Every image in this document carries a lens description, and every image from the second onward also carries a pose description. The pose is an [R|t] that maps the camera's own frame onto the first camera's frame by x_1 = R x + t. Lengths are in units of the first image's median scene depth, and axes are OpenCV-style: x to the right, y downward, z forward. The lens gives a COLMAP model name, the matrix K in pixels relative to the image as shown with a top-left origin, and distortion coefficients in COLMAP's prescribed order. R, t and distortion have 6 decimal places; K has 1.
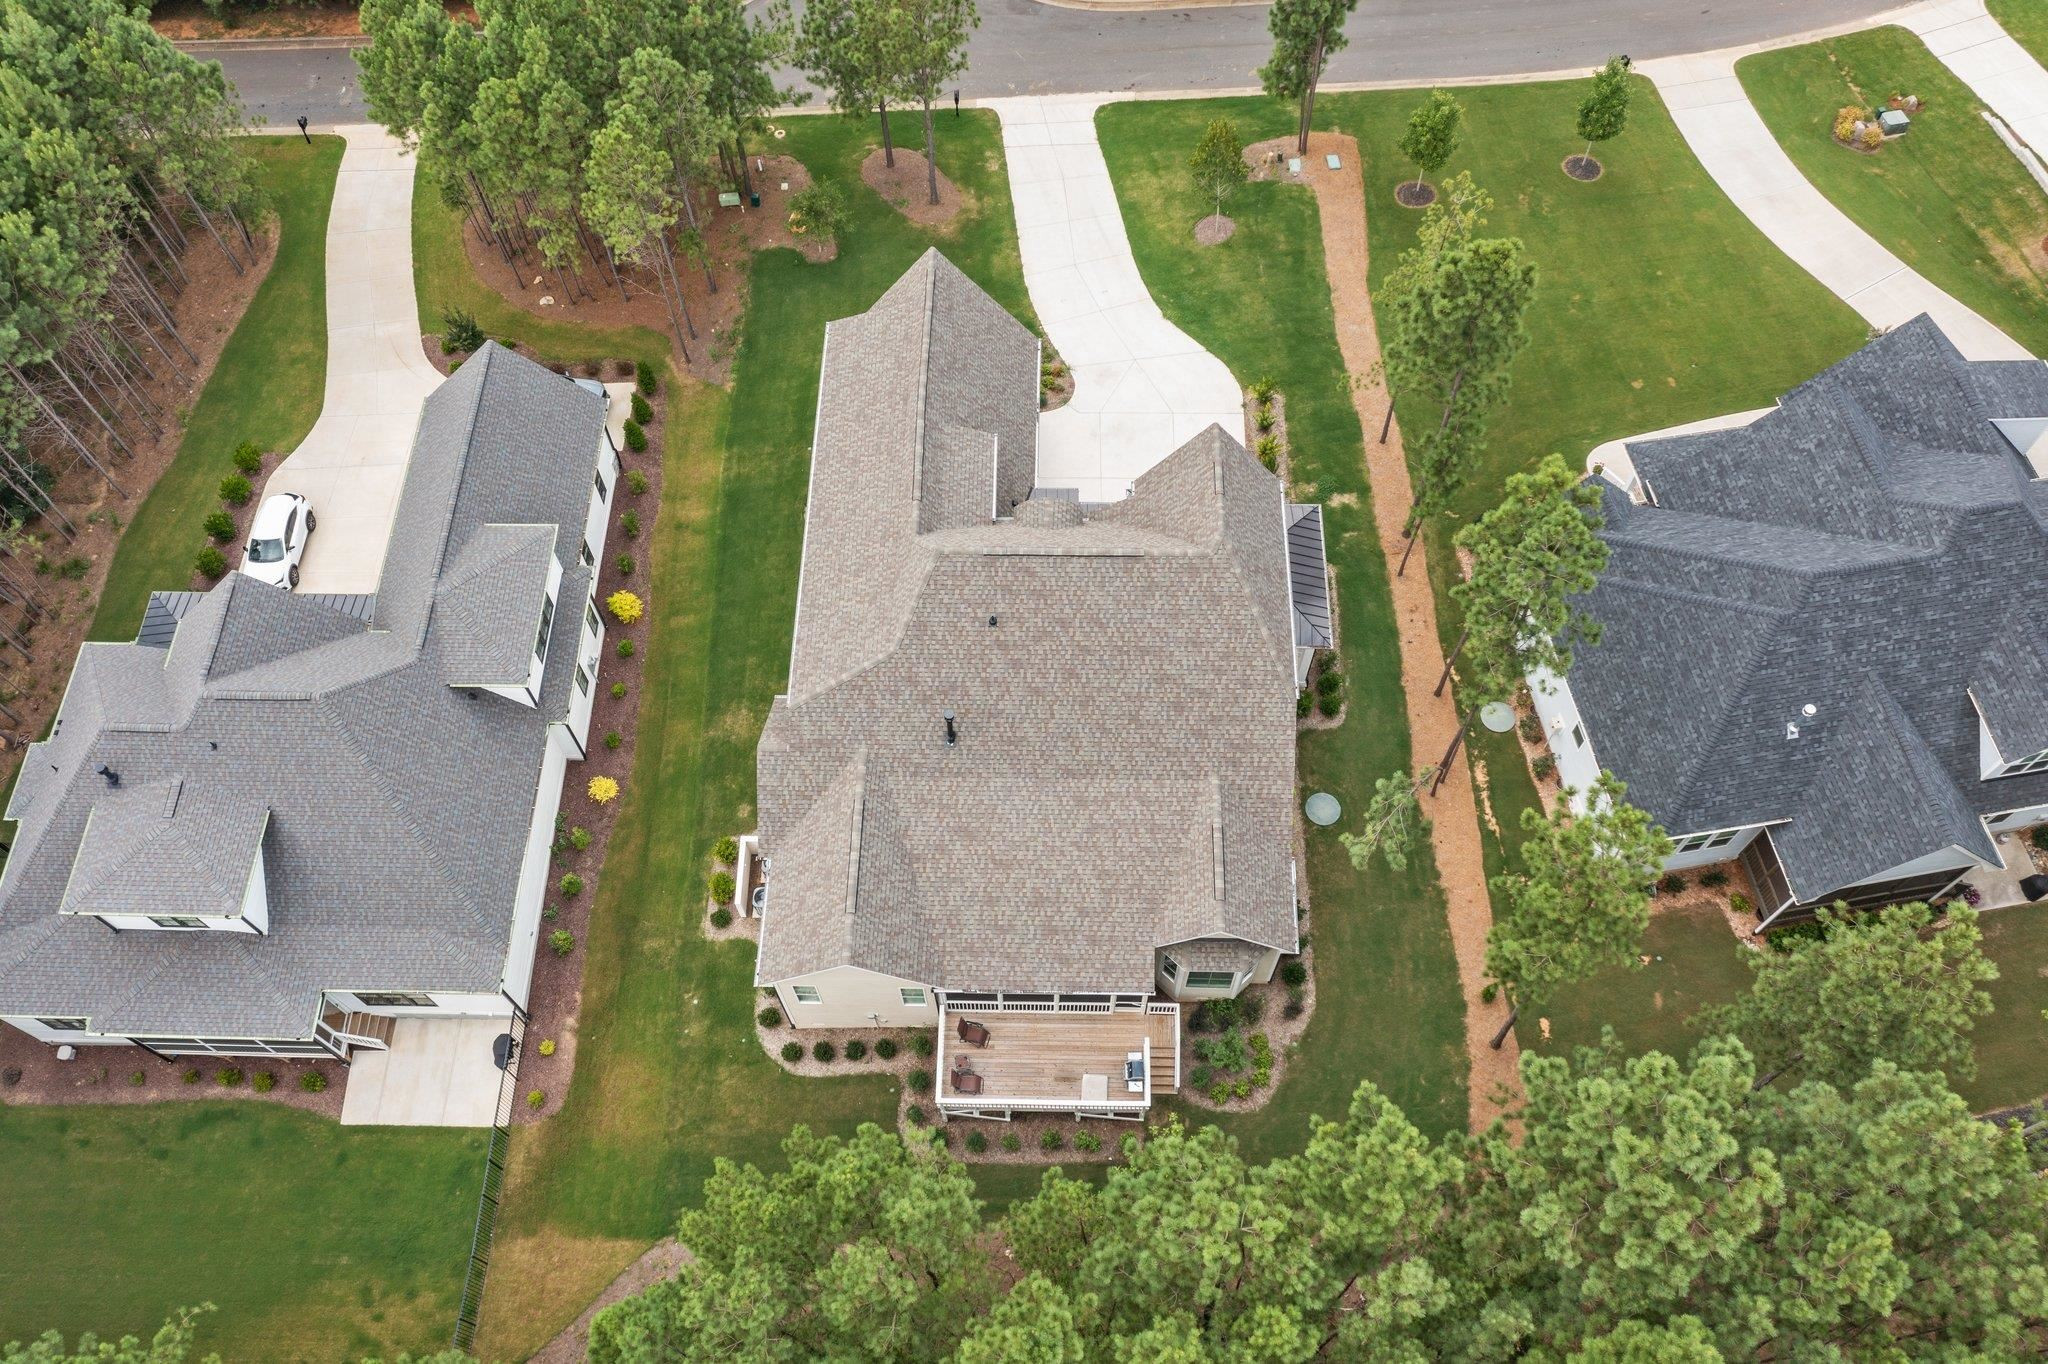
lens RADIAL K [[1617.0, 0, 1021.6], [0, 1617.0, 673.3], [0, 0, 1]] dist [-0.010697, 0.003234]
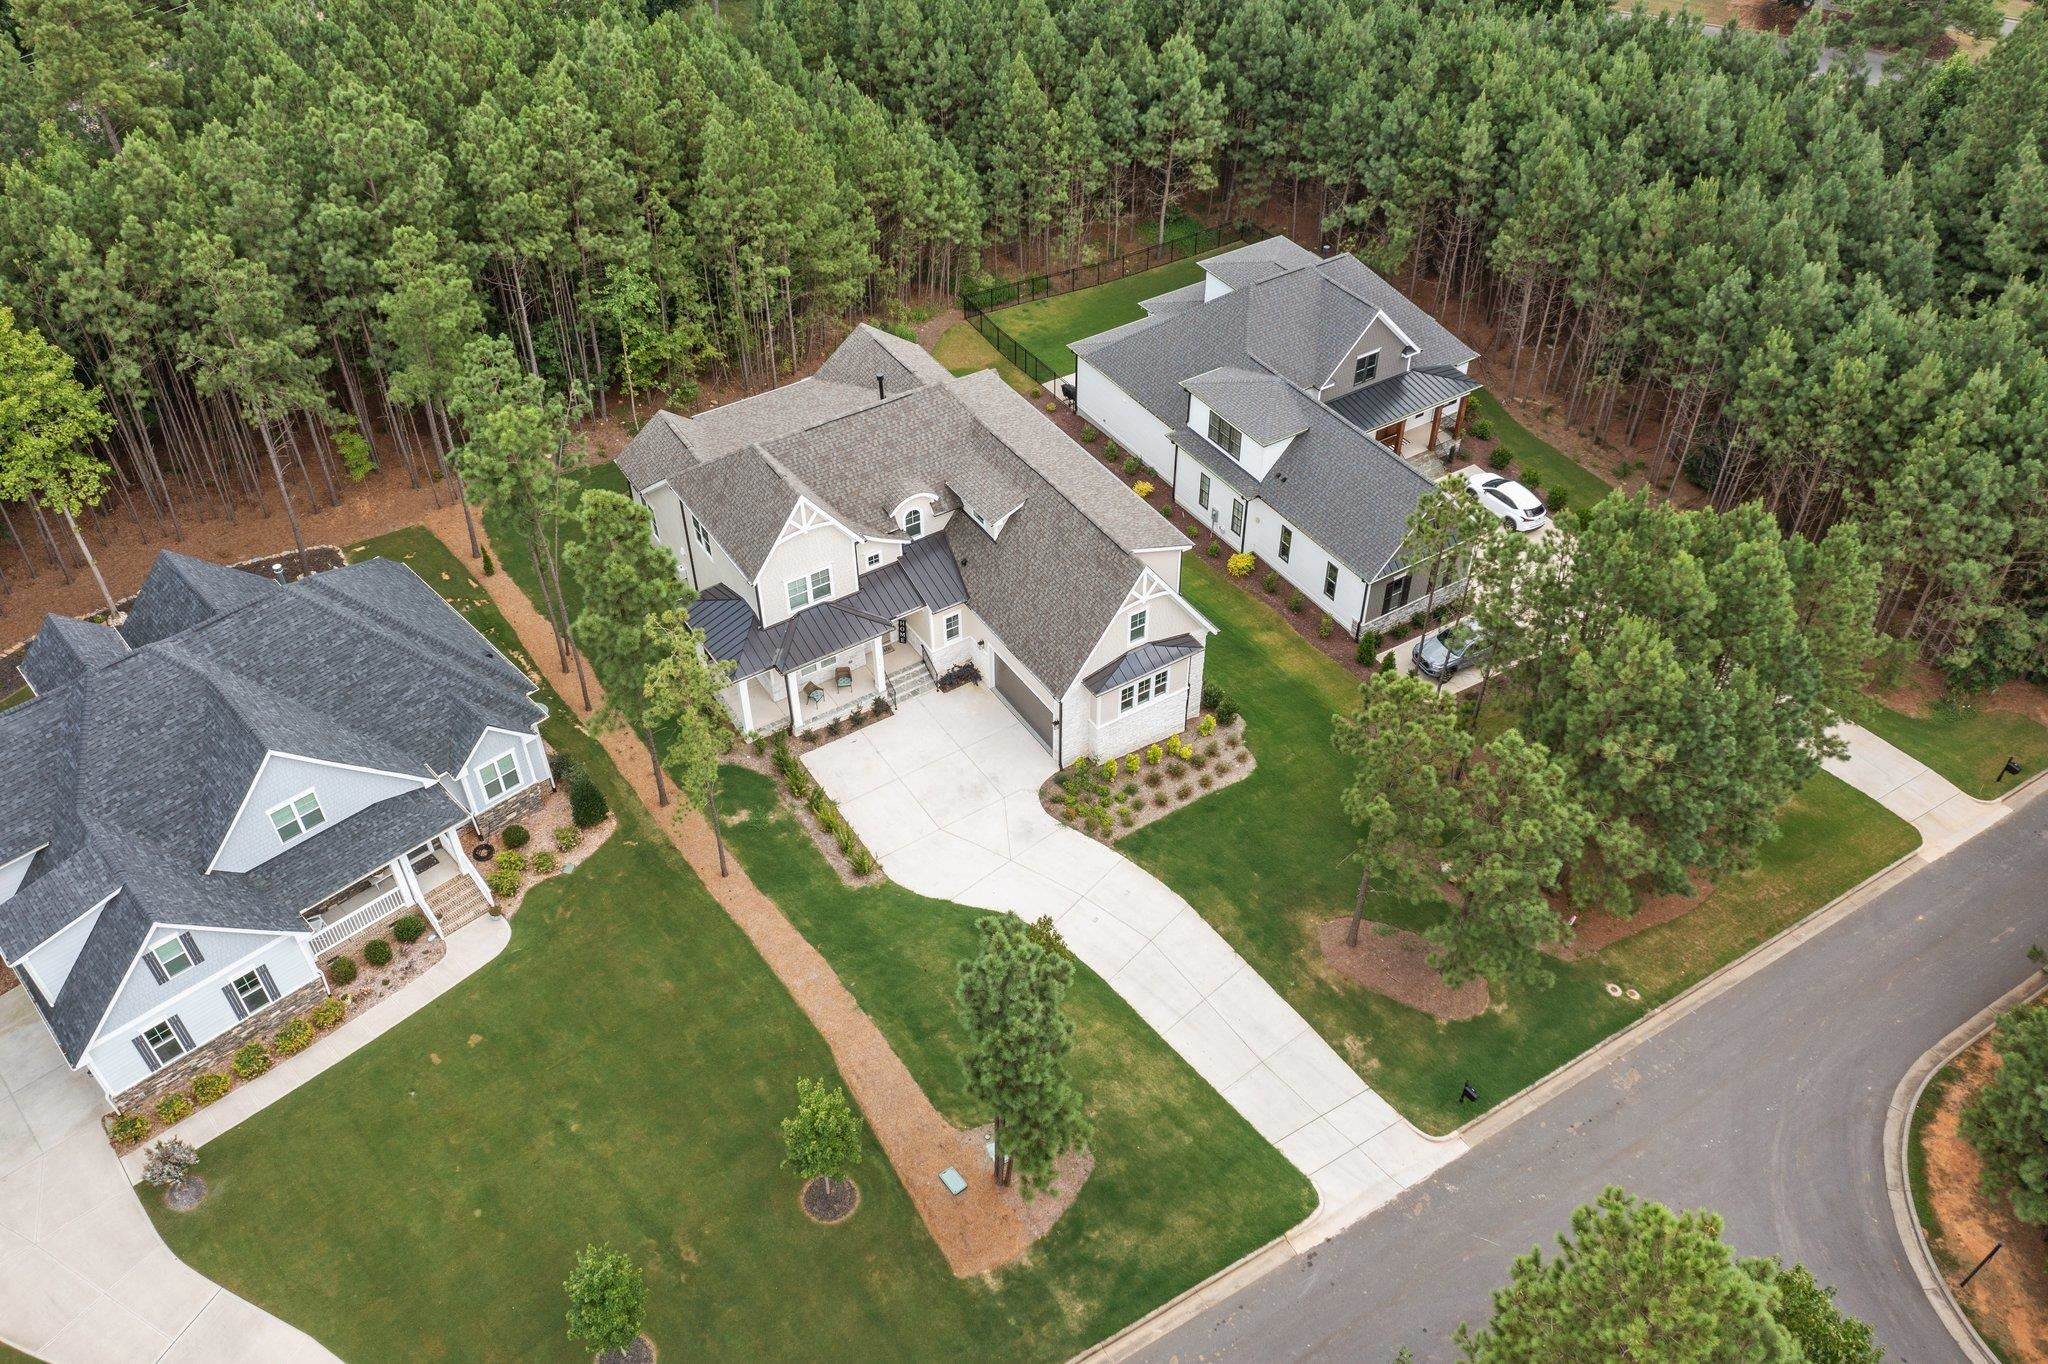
lens RADIAL K [[1617.0, 0, 1033.8], [0, 1617.0, 669.4], [0, 0, 1]] dist [-0.010697, 0.003234]
pose [[-0.831086, 0.384418, -0.401895, 0.371505], [-0.478924, -0.127343, 0.868571, -0.944786], [0.282715, 0.914334, 0.289940, 0.609726]]
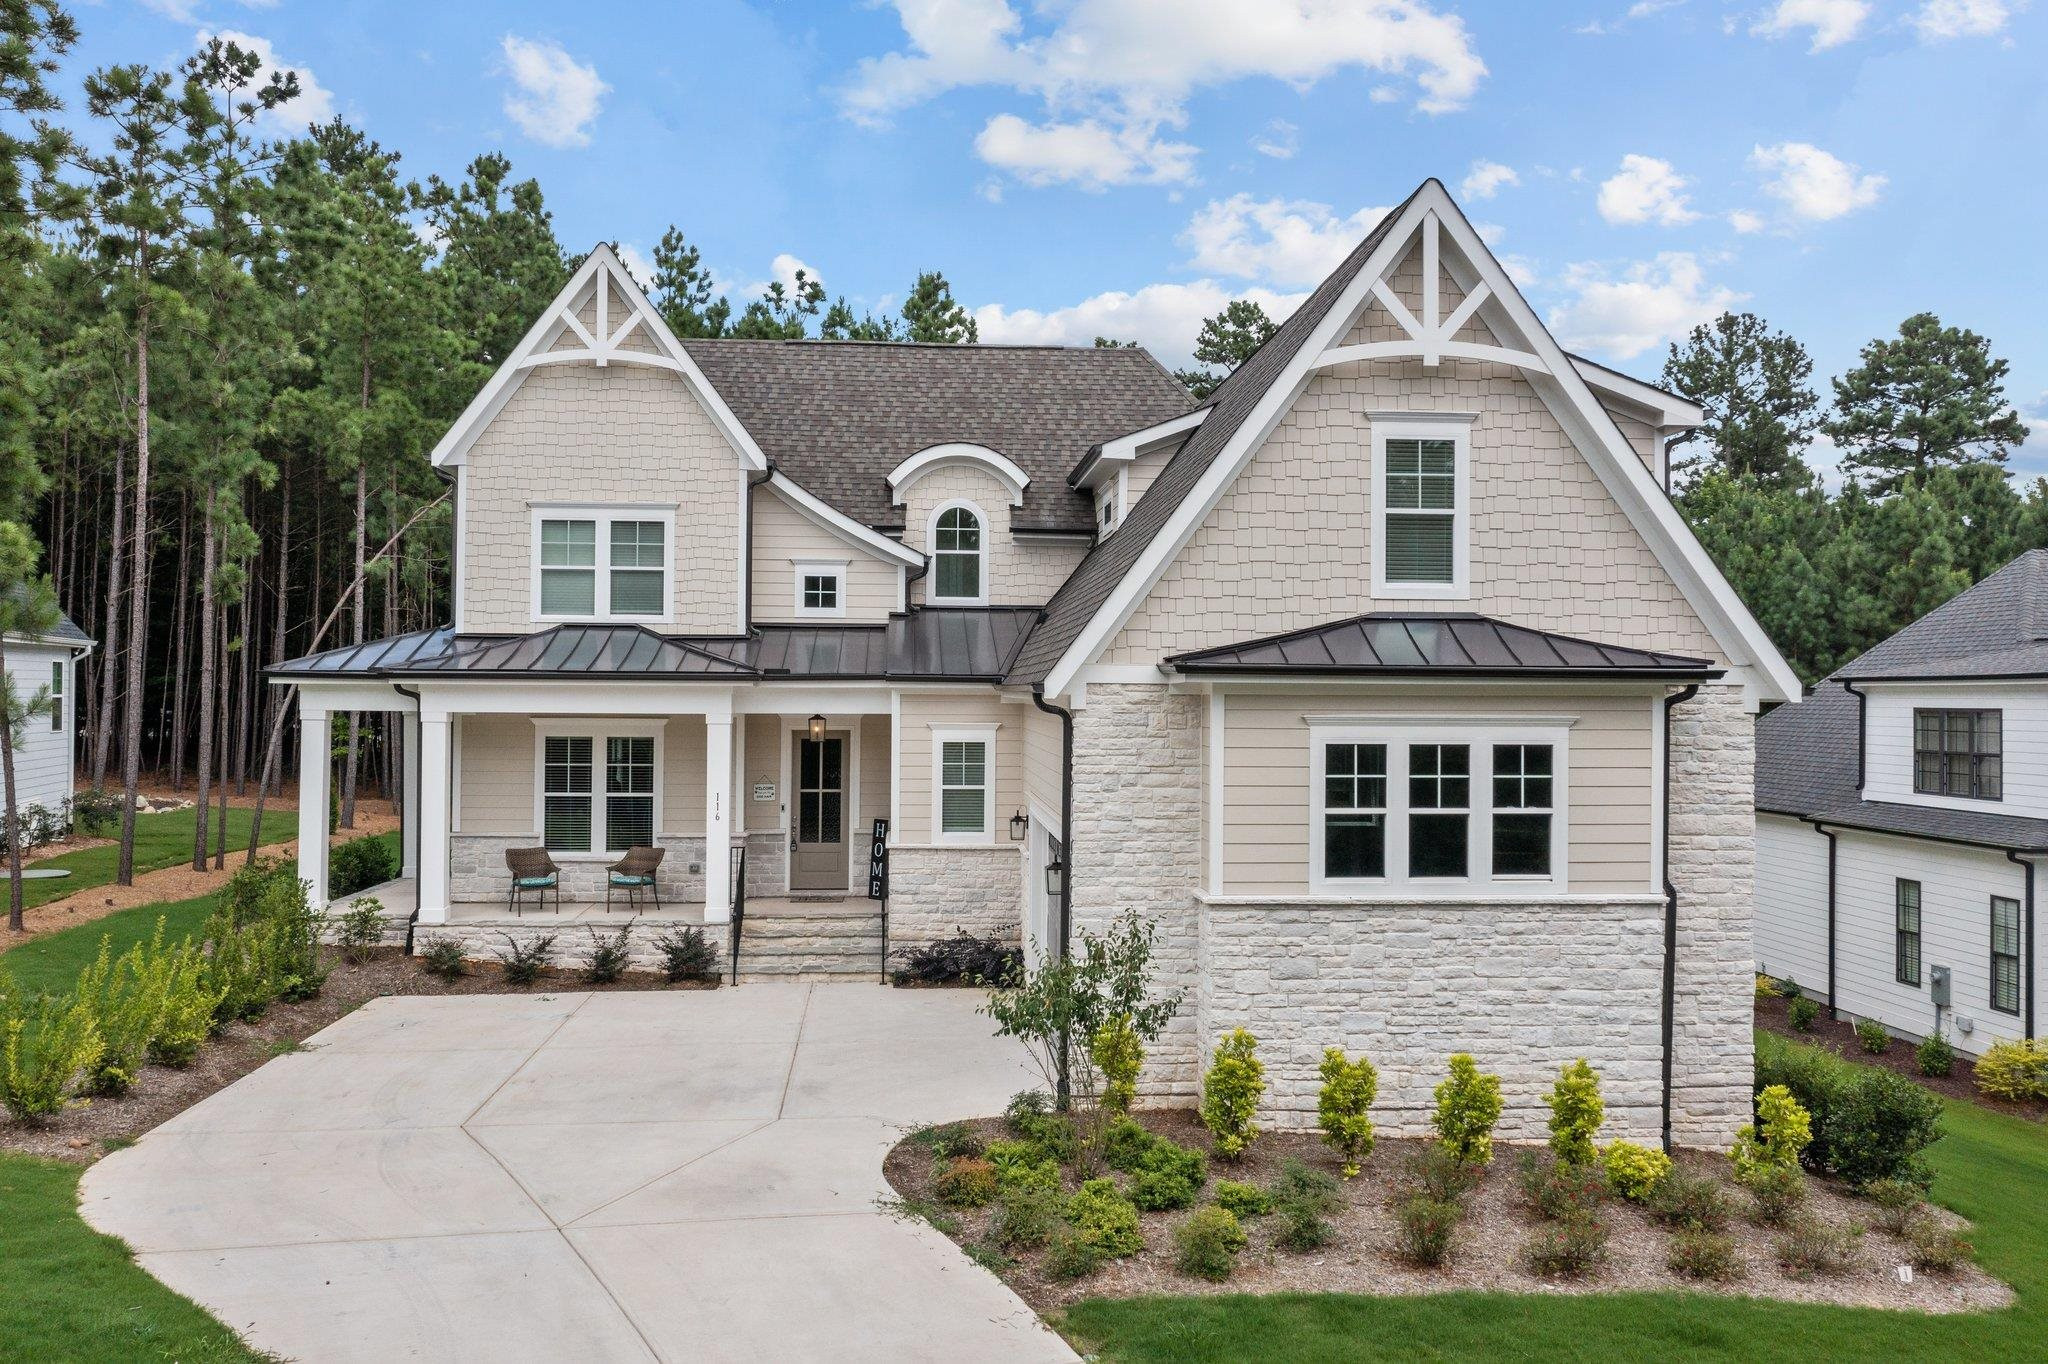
lens RADIAL K [[1617.0, 0, 1020.3], [0, 1617.0, 674.2], [0, 0, 1]] dist [-0.010697, 0.003234]
pose [[-0.995867, 0.006912, -0.090562, 0.031942], [-0.075506, 0.491167, 0.867787, -0.374794], [0.050479, 0.871038, -0.488615, 0.993528]]
